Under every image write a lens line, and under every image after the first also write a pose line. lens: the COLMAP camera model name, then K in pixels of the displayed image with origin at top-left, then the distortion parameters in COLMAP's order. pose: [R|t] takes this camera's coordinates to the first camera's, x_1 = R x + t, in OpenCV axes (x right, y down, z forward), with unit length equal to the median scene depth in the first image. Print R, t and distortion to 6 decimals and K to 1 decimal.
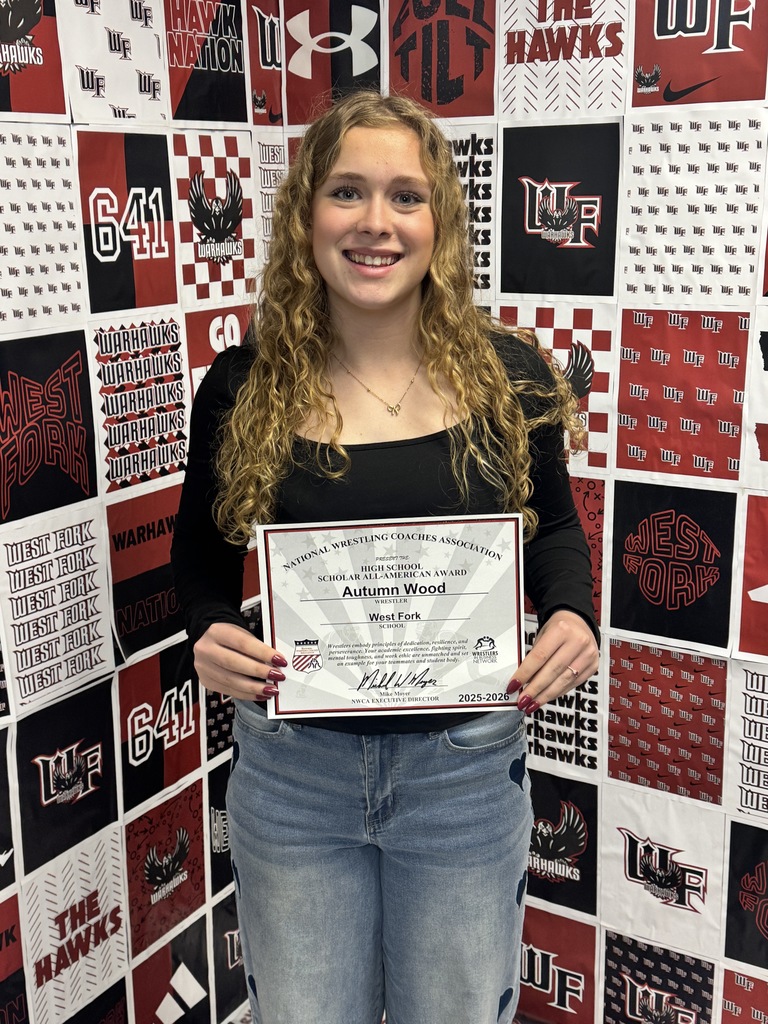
lens RADIAL K [[1240.4, 0, 382.6], [0, 1240.4, 526.0], [0, 0, 1]] dist [0.230033, -0.554187]
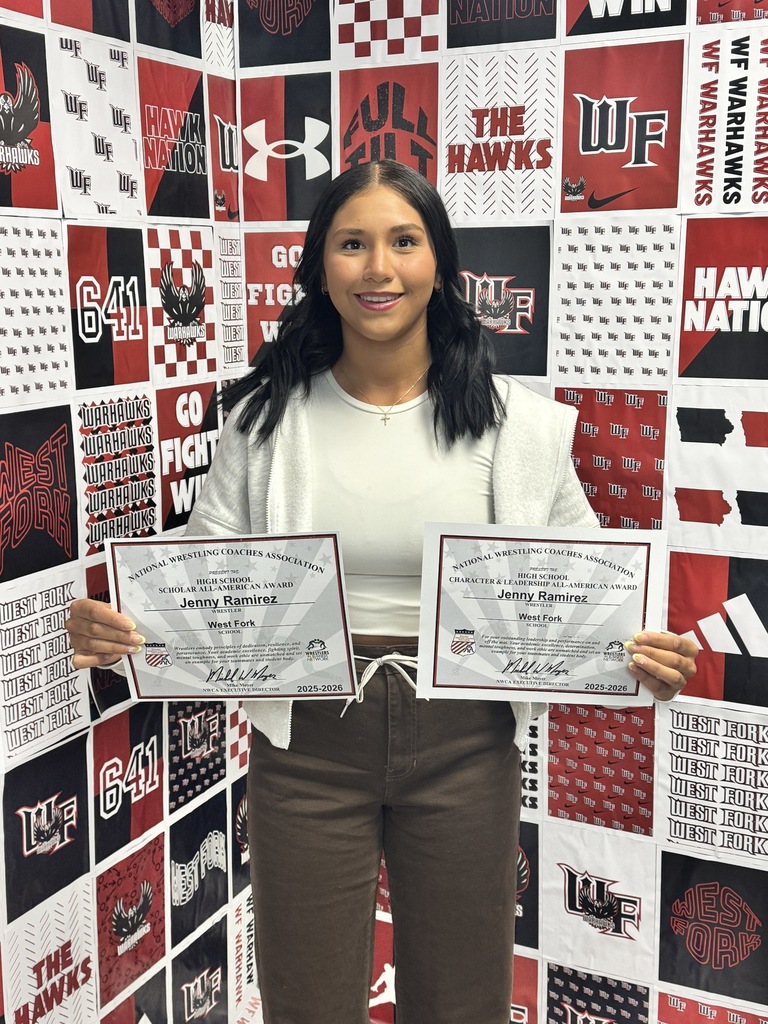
lens RADIAL K [[1253.9, 0, 383.7], [0, 1253.9, 526.2], [0, 0, 1]] dist [0.220364, -0.516104]
pose [[0.995018, -0.009048, 0.099286, -0.073075], [0.015719, 0.997655, -0.066612, 0.023342], [-0.098450, 0.067841, 0.992827, -0.095086]]
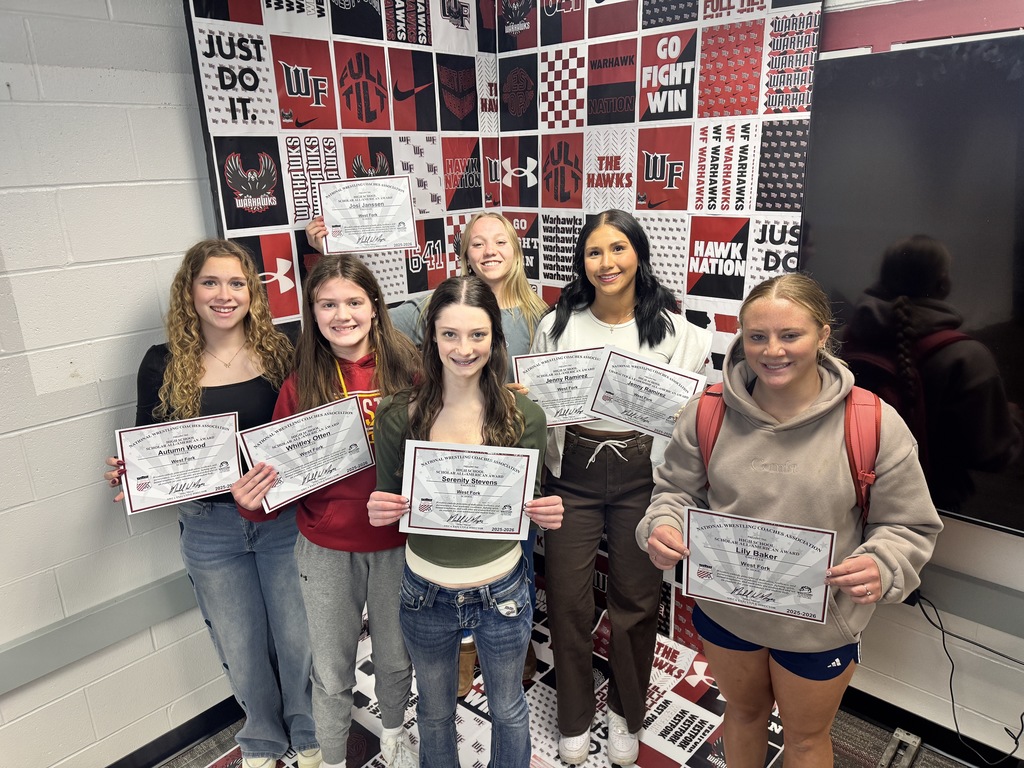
lens RADIAL K [[739.3, 0, 520.7], [0, 739.3, 392.9], [0, 0, 1]] dist [0.100912, -0.001079]
pose [[0.982990, 0.046923, -0.177564, 0.232478], [-0.038213, 0.997907, 0.052159, -0.056775], [0.179639, -0.044486, 0.982726, -0.361964]]
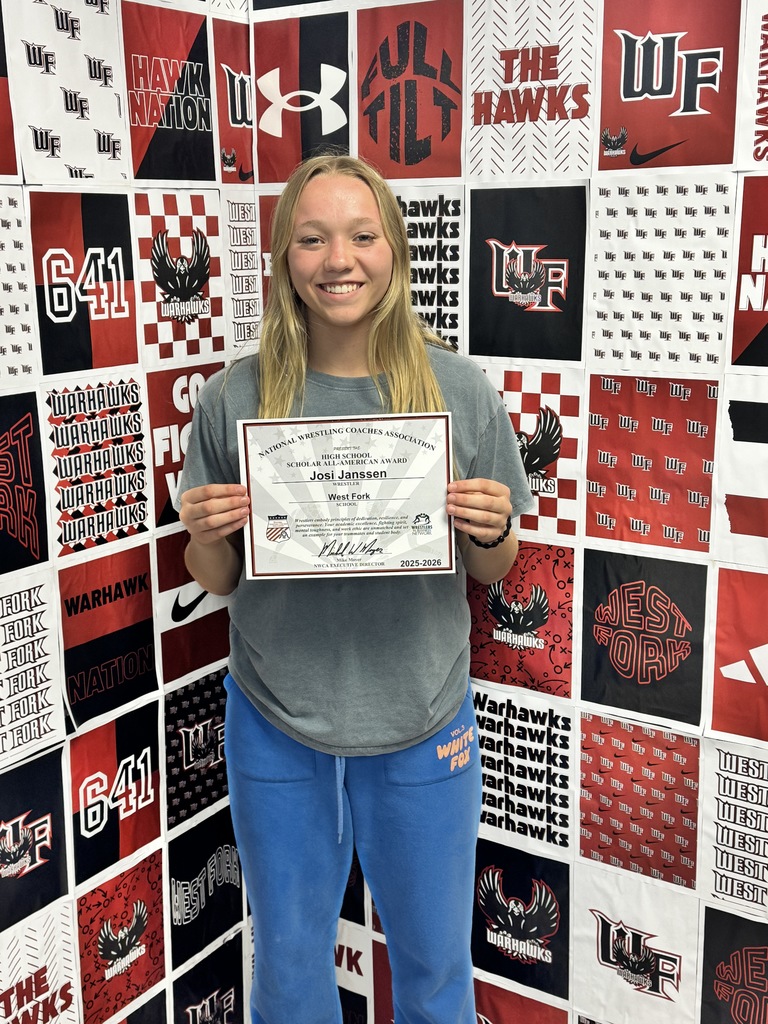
lens RADIAL K [[1237.8, 0, 385.5], [0, 1237.8, 523.4], [0, 0, 1]] dist [0.224656, -0.536882]
pose [[0.999588, 0.011101, -0.026473, 0.057629], [-0.011842, 0.999538, -0.027997, -0.027446], [0.026150, 0.028299, 0.999257, 0.031202]]
